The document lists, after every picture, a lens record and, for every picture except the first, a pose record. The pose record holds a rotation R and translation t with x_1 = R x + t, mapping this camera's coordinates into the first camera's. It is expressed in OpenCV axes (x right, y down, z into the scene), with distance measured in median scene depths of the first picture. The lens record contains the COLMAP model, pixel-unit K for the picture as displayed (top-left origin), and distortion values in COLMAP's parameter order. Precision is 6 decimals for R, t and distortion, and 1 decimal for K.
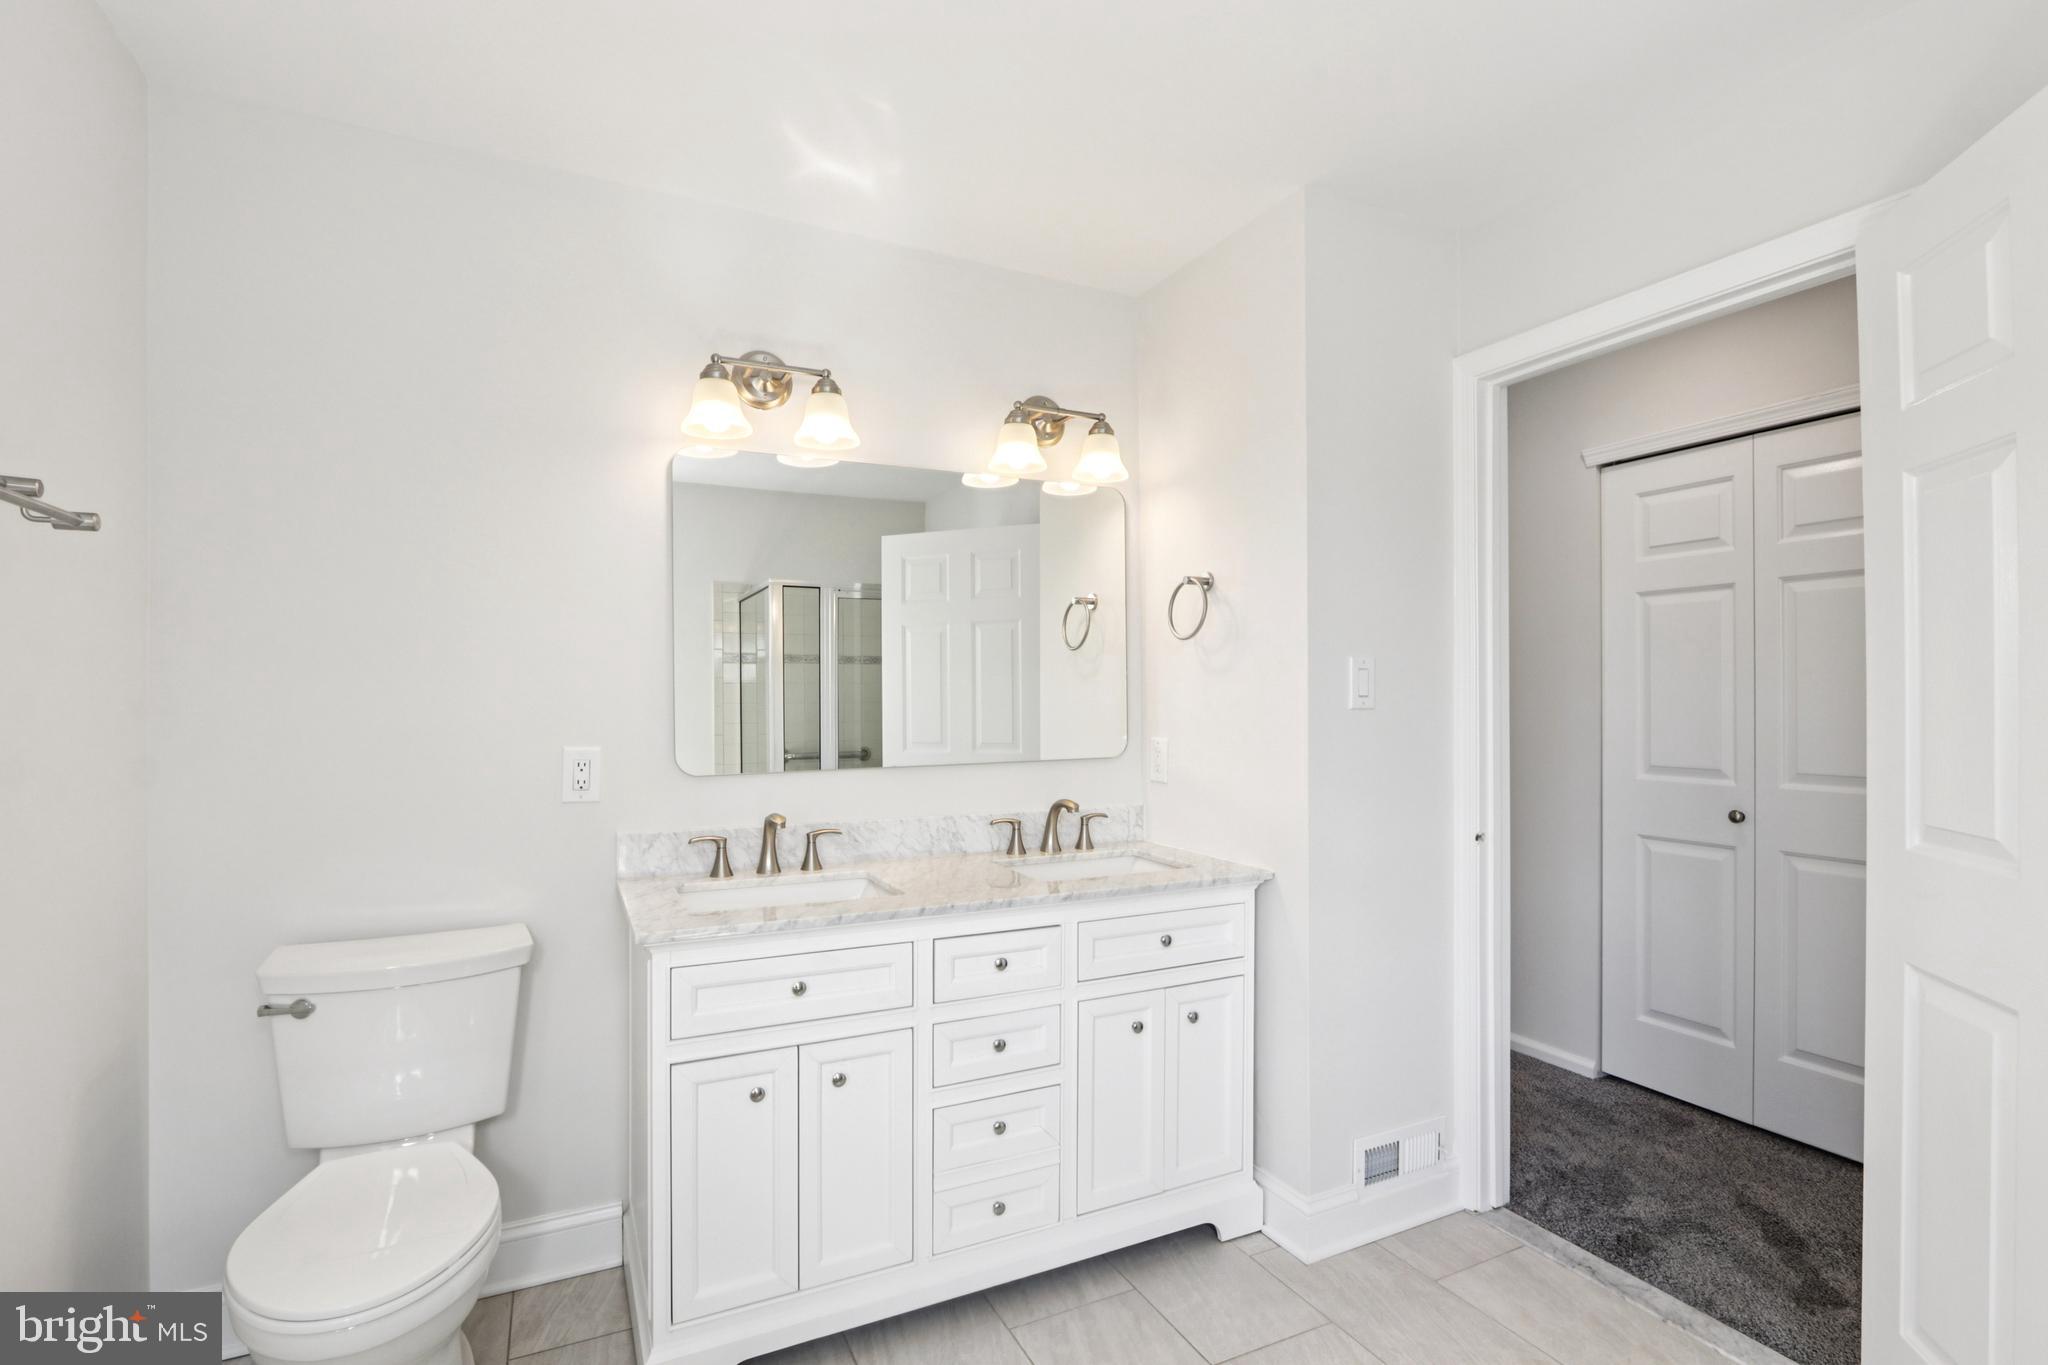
lens RADIAL K [[939.7, 0, 1024.8], [0, 939.7, 695.0], [0, 0, 1]] dist [0.001383, 0.000109]
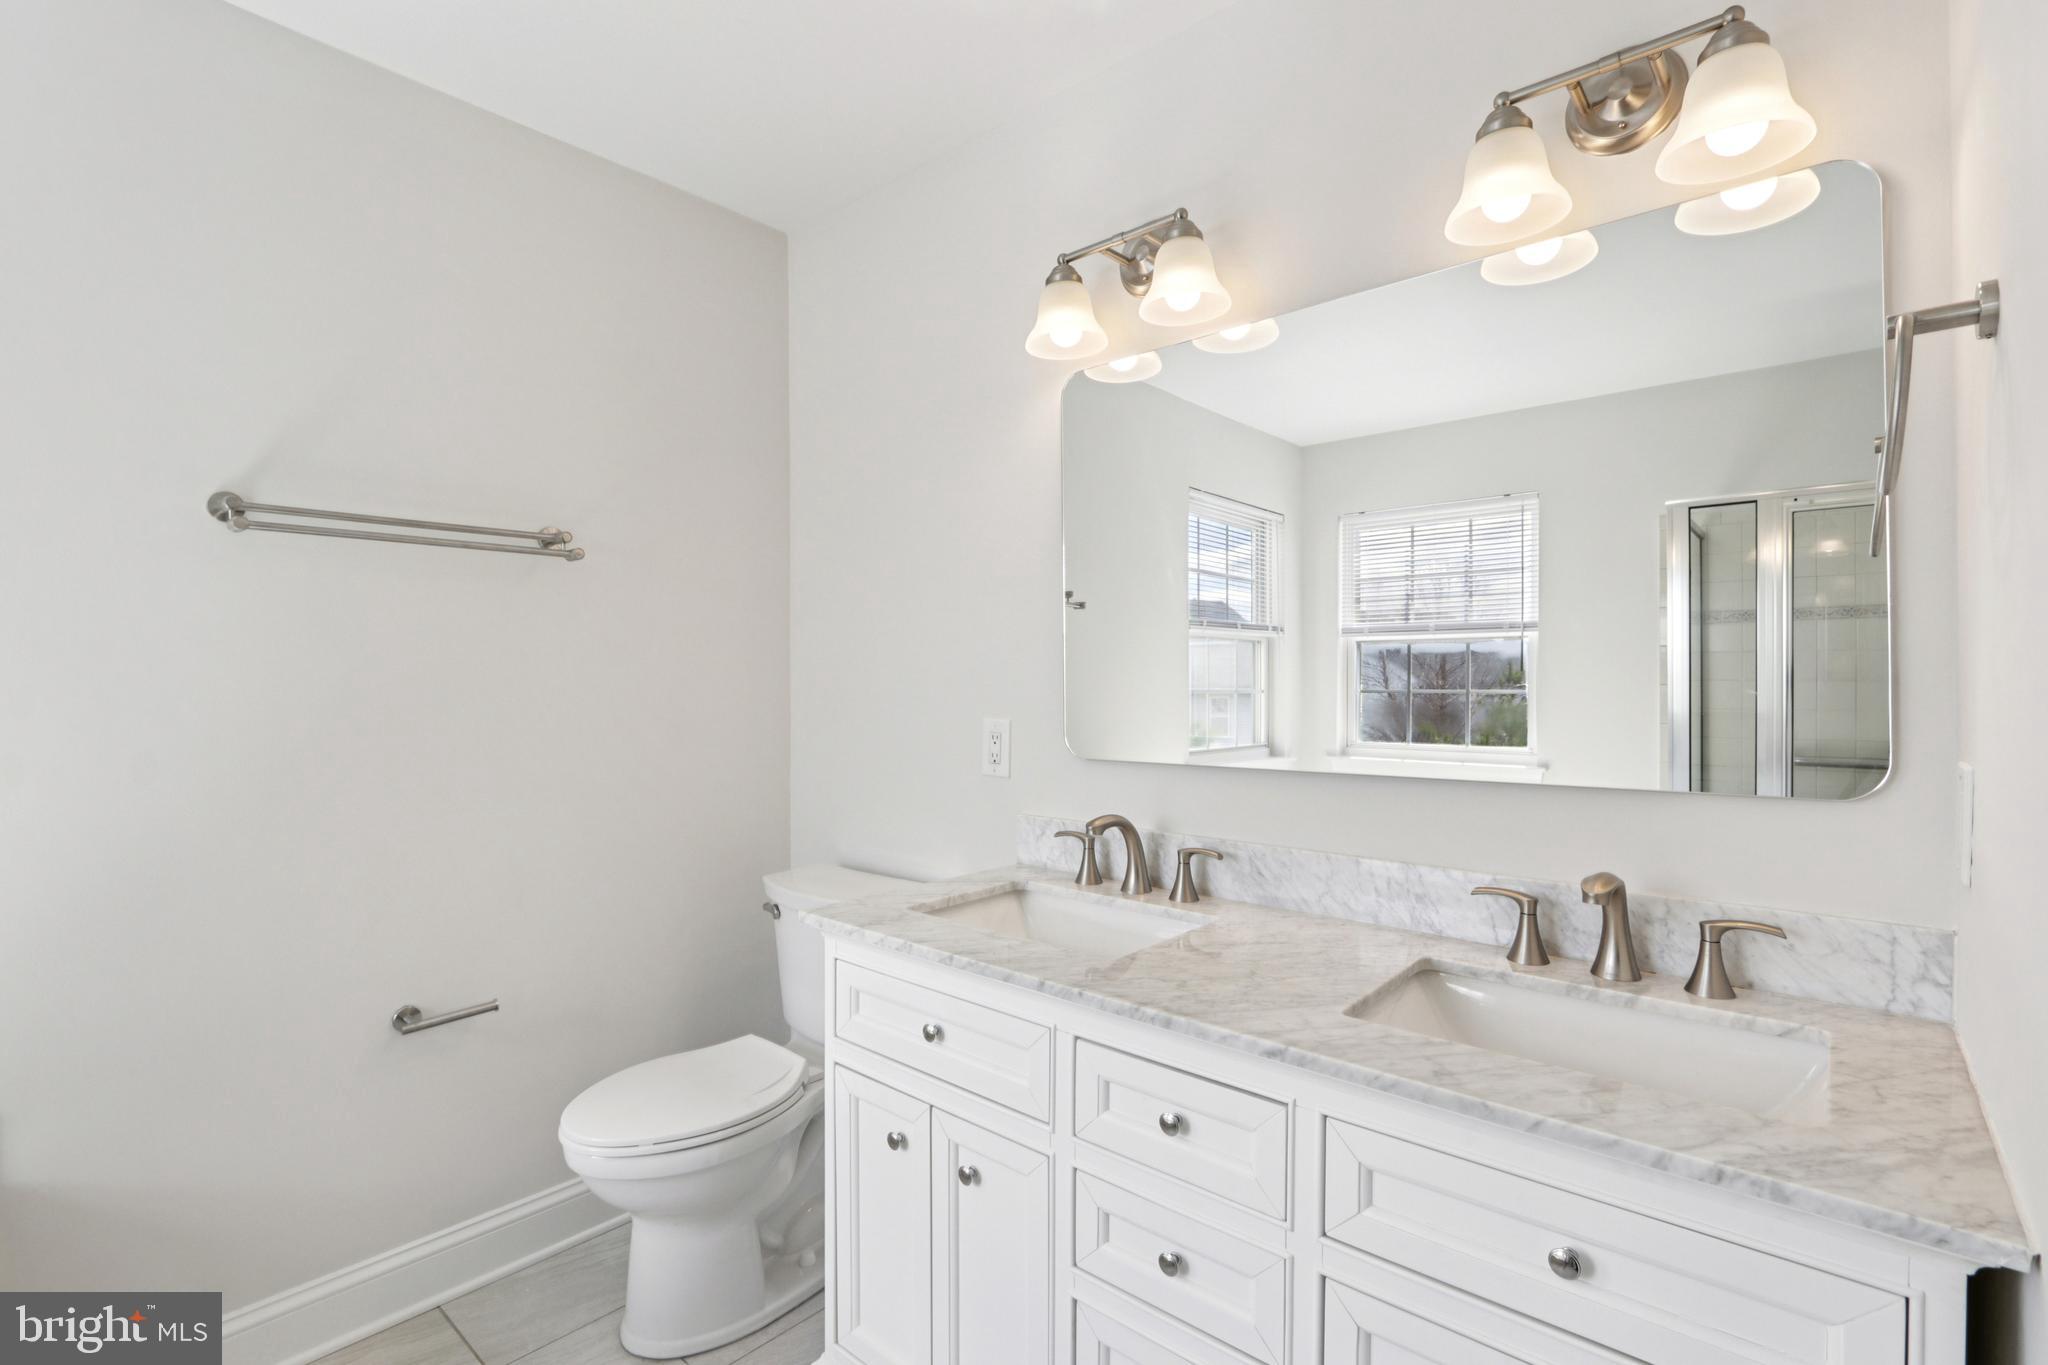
lens RADIAL K [[940.1, 0, 996.8], [0, 940.1, 680.6], [0, 0, 1]] dist [-0.015500, 0.000437]
pose [[0.384344, -0.000716, -0.923190, 0.372440], [0.001345, 0.999999, -0.000216, 0.014071], [0.923189, -0.001159, 0.384345, 0.556418]]
